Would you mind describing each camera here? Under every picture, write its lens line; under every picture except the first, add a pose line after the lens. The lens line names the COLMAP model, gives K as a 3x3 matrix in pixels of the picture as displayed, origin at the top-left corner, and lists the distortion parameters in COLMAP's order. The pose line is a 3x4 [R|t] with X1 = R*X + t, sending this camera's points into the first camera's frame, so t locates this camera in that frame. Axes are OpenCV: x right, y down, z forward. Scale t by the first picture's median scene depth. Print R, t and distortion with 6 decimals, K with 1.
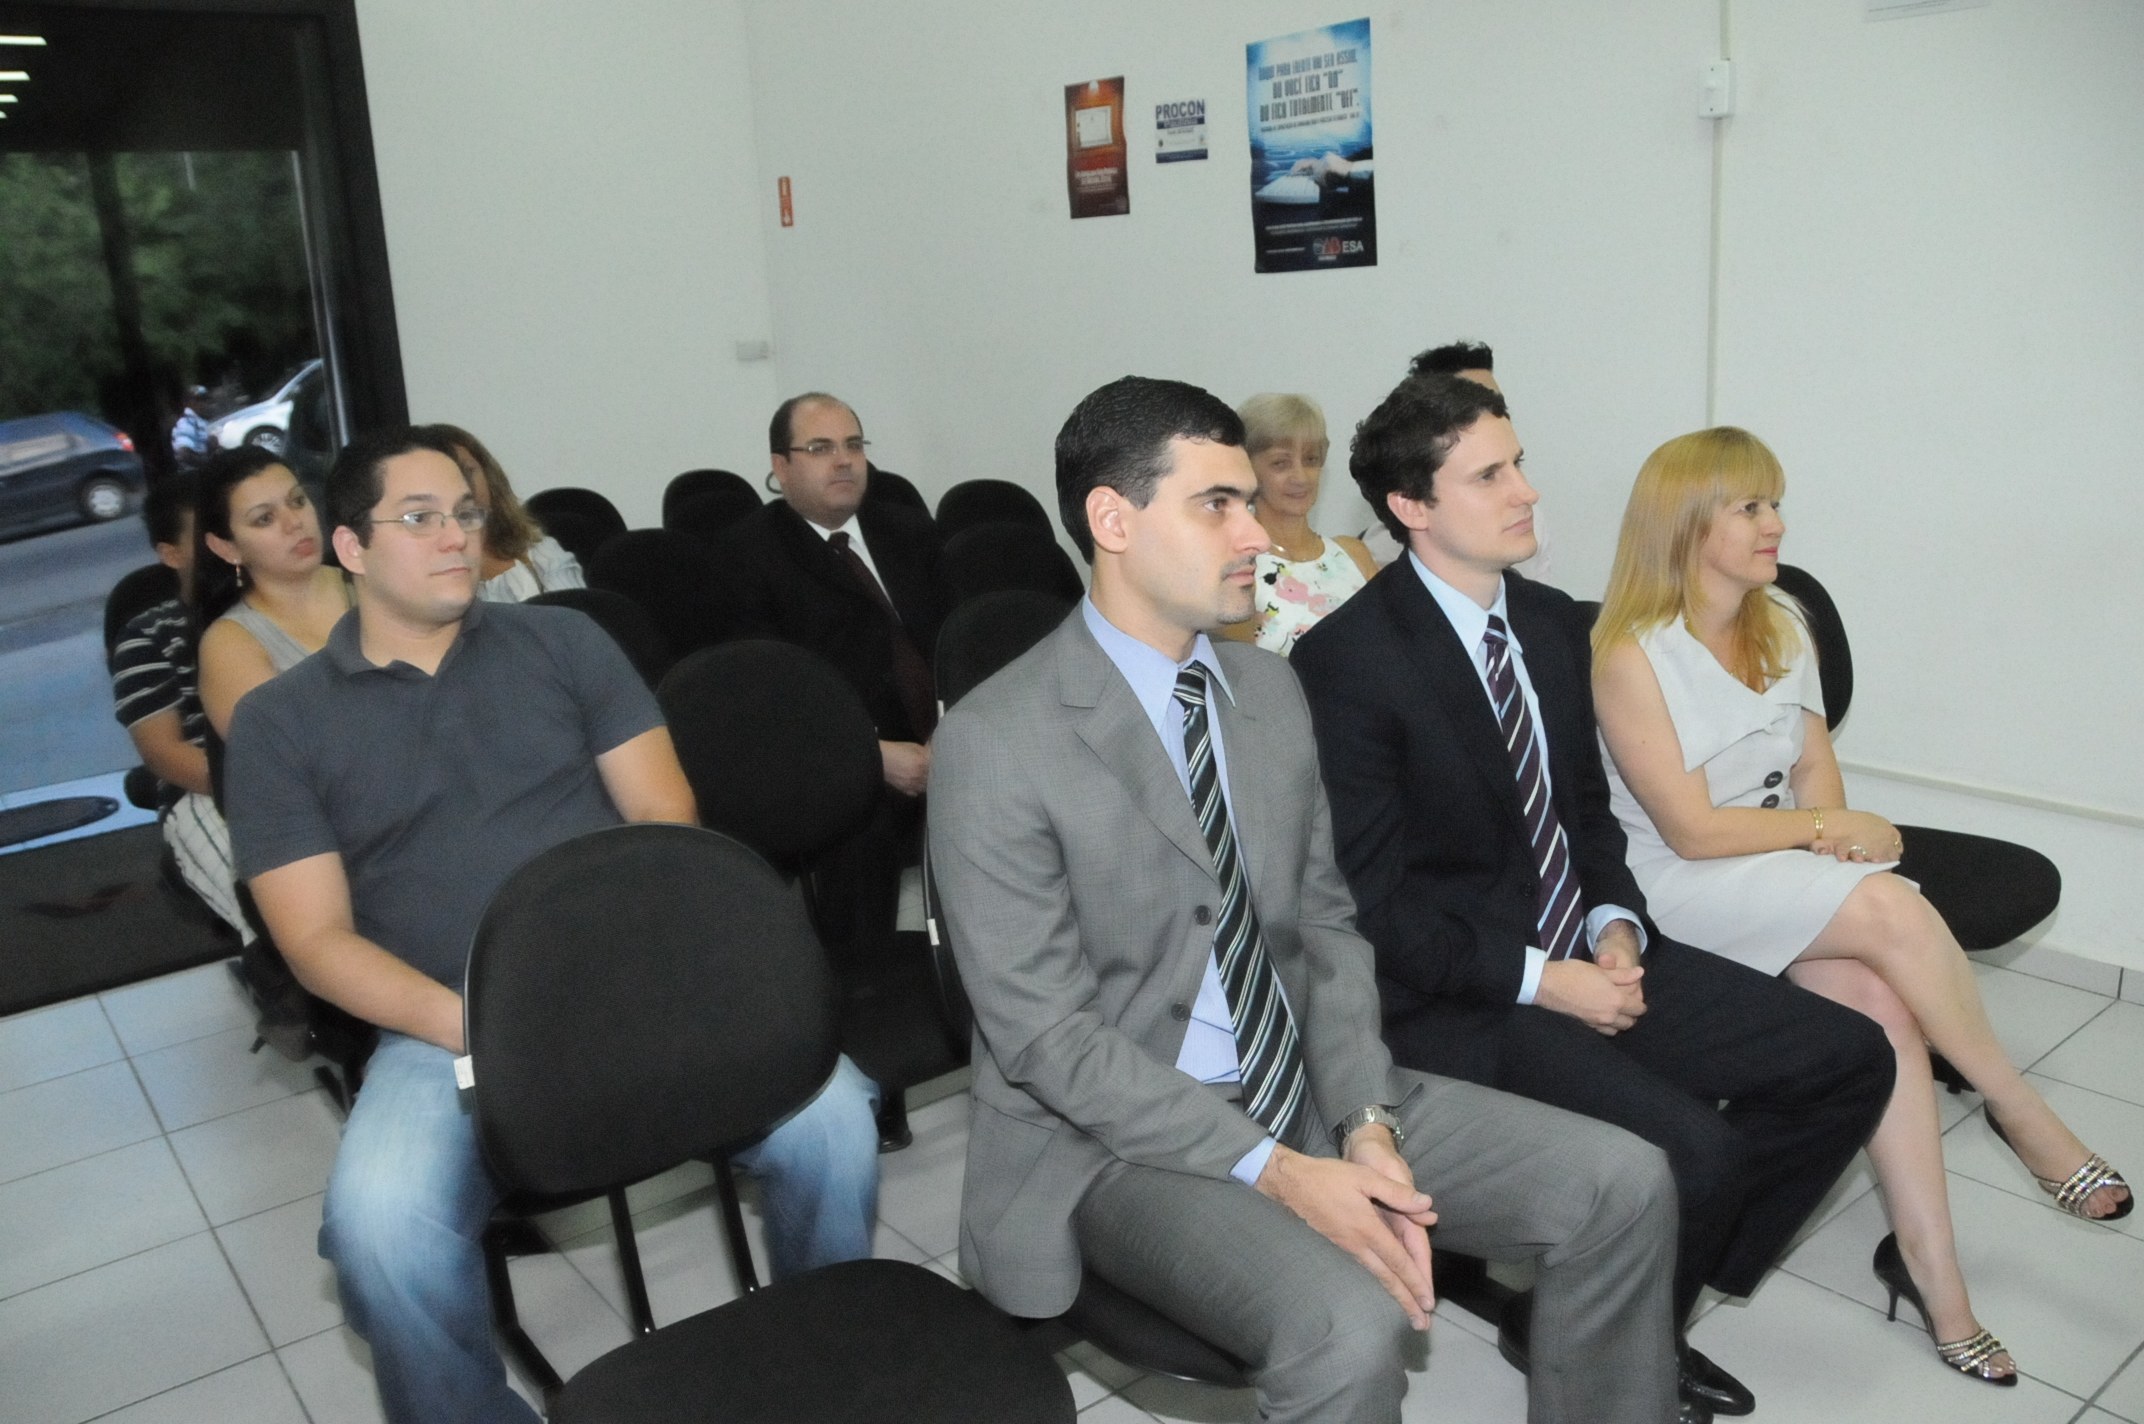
lens RADIAL K [[1677.8, 0, 1054.5], [0, 1677.8, 744.9], [0, 0, 1]] dist [-0.165150, 0.124528]
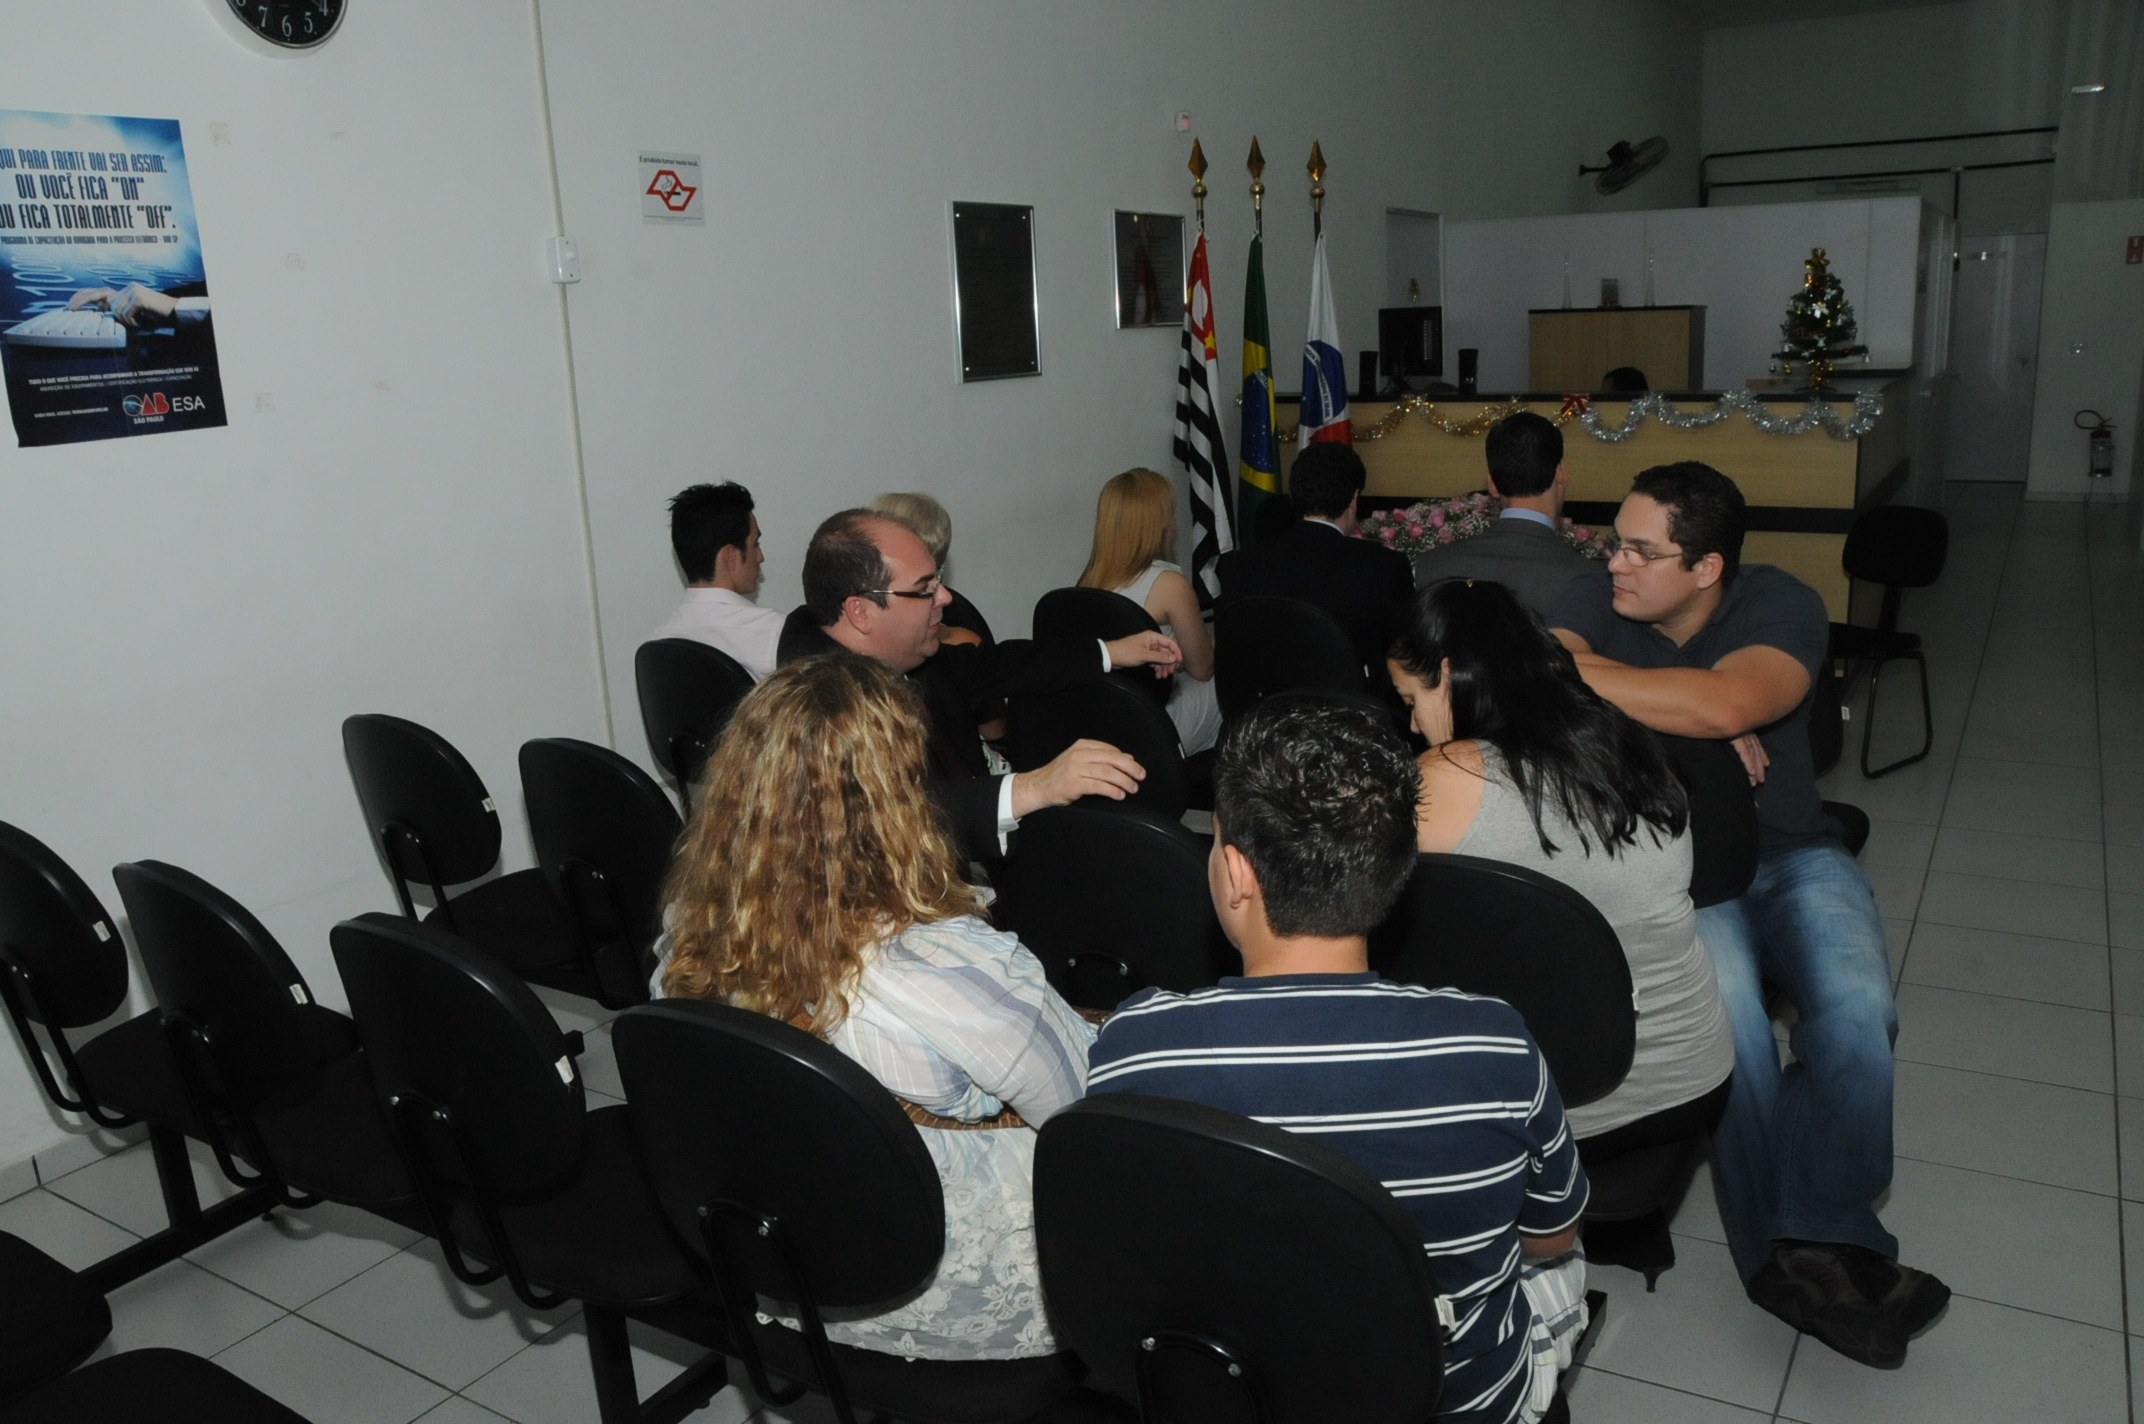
lens RADIAL K [[1670.8, 0, 1052.2], [0, 1670.8, 758.3], [0, 0, 1]] dist [-0.162647, 0.121350]
pose [[-0.341963, -0.168813, 0.924426, -0.716899], [0.305681, 0.910247, 0.279301, -0.238419], [-0.888606, 0.378090, -0.259668, 0.907515]]
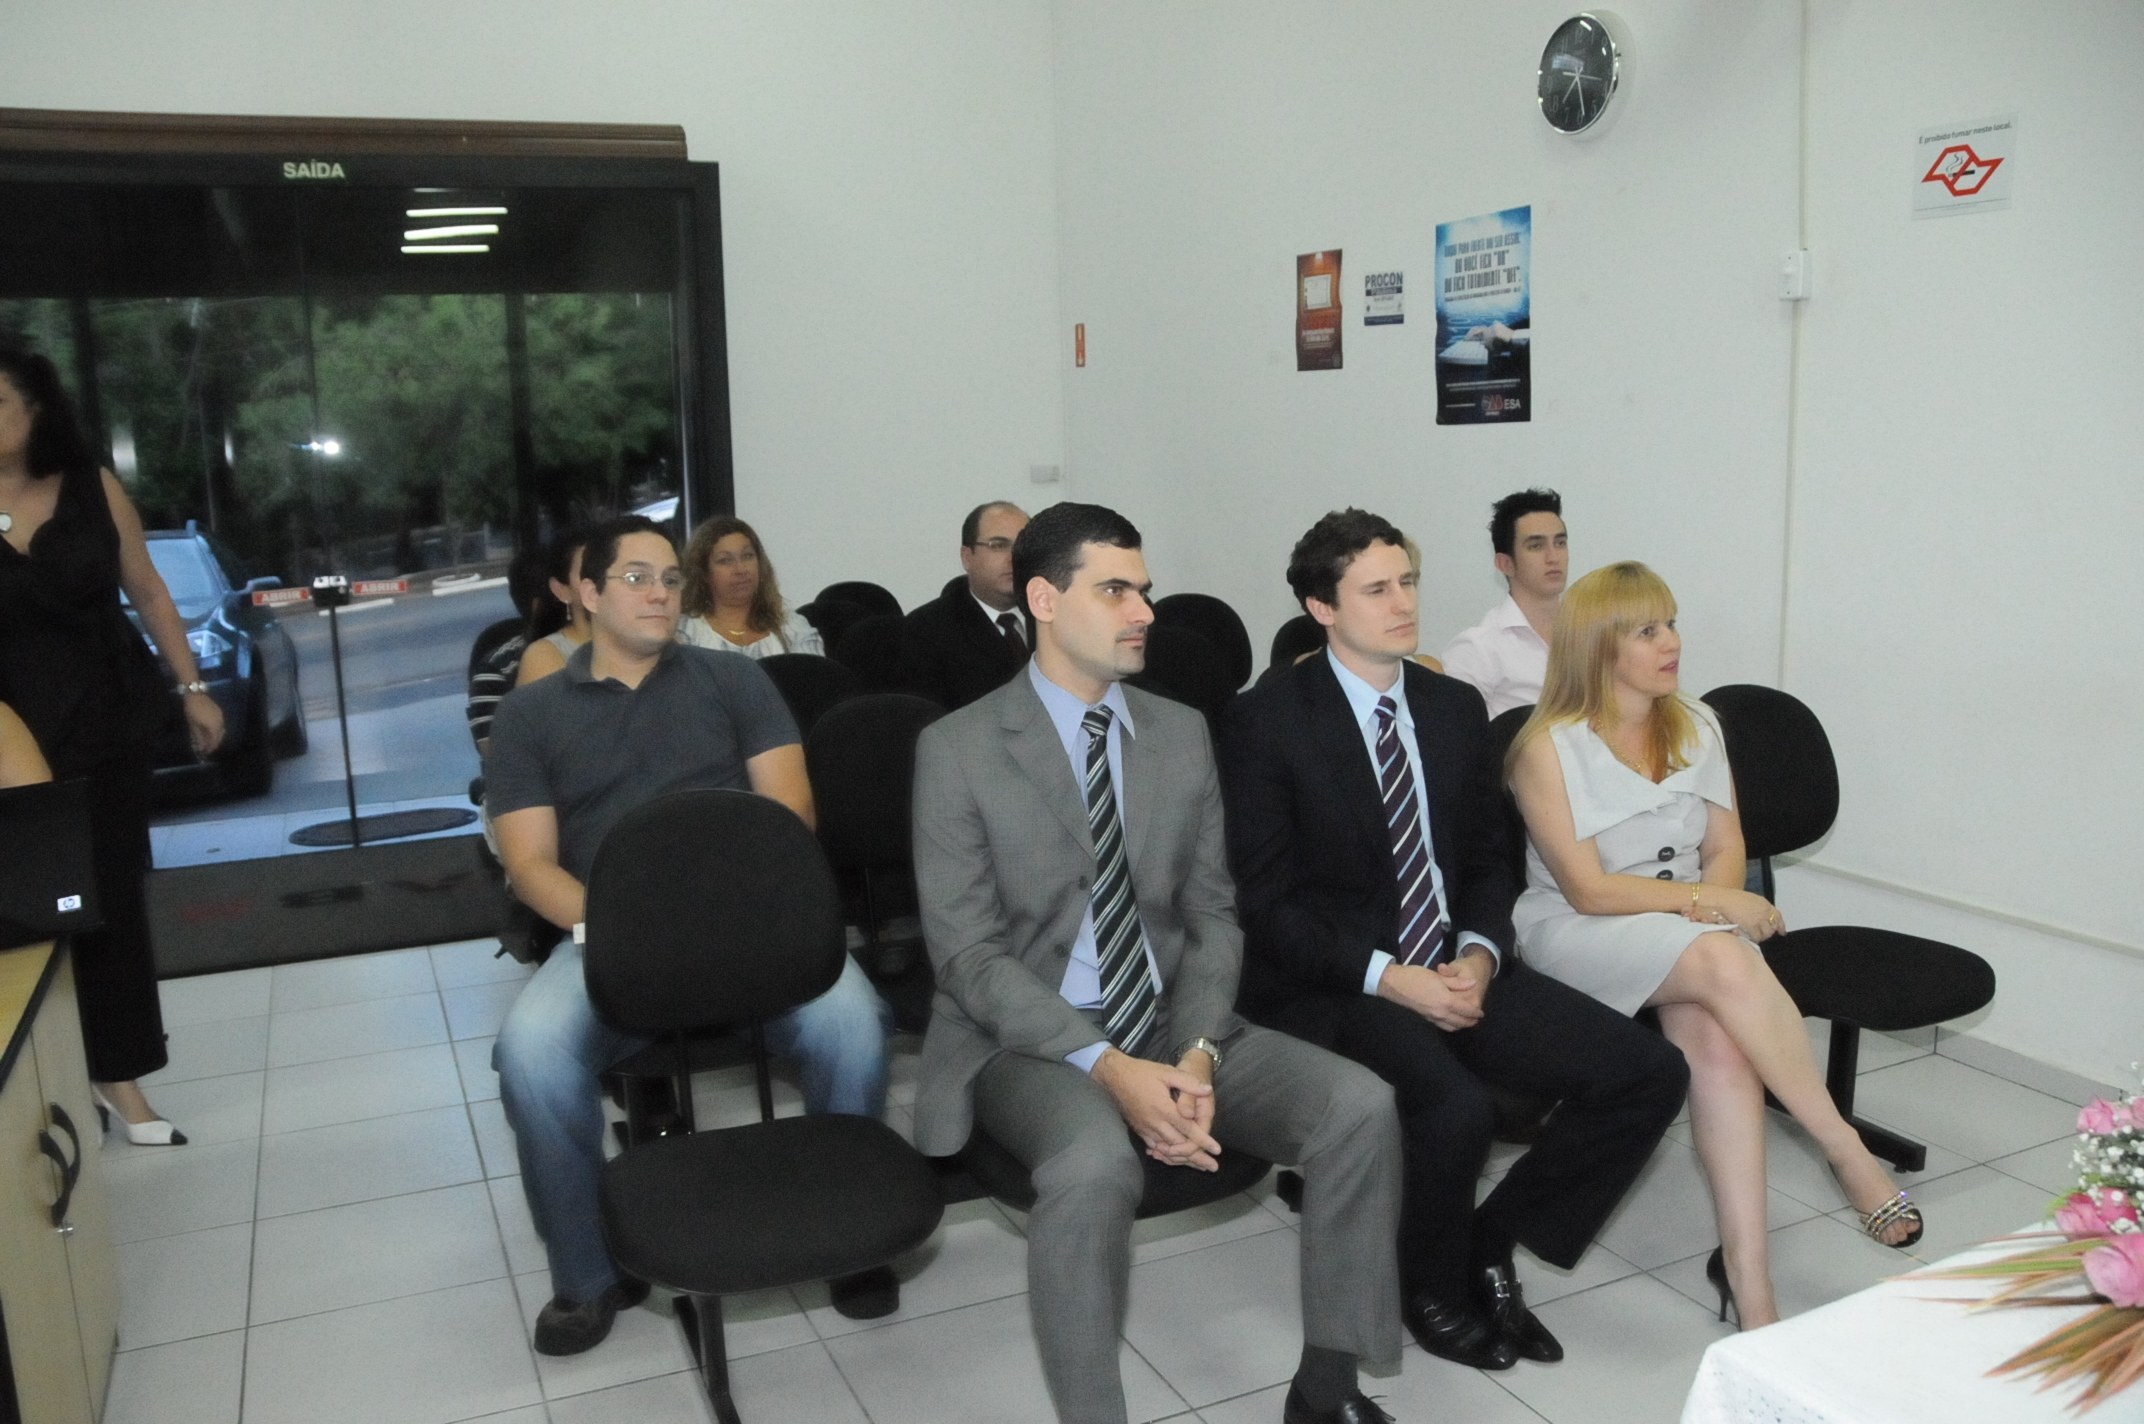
lens RADIAL K [[1673.6, 0, 1052.7], [0, 1673.6, 746.7], [0, 0, 1]] dist [-0.168766, 0.129948]
pose [[0.971725, 0.071772, -0.224945, 0.147192], [-0.088182, 0.994062, -0.063761, 0.031799], [0.219033, 0.081794, 0.972283, -0.149402]]
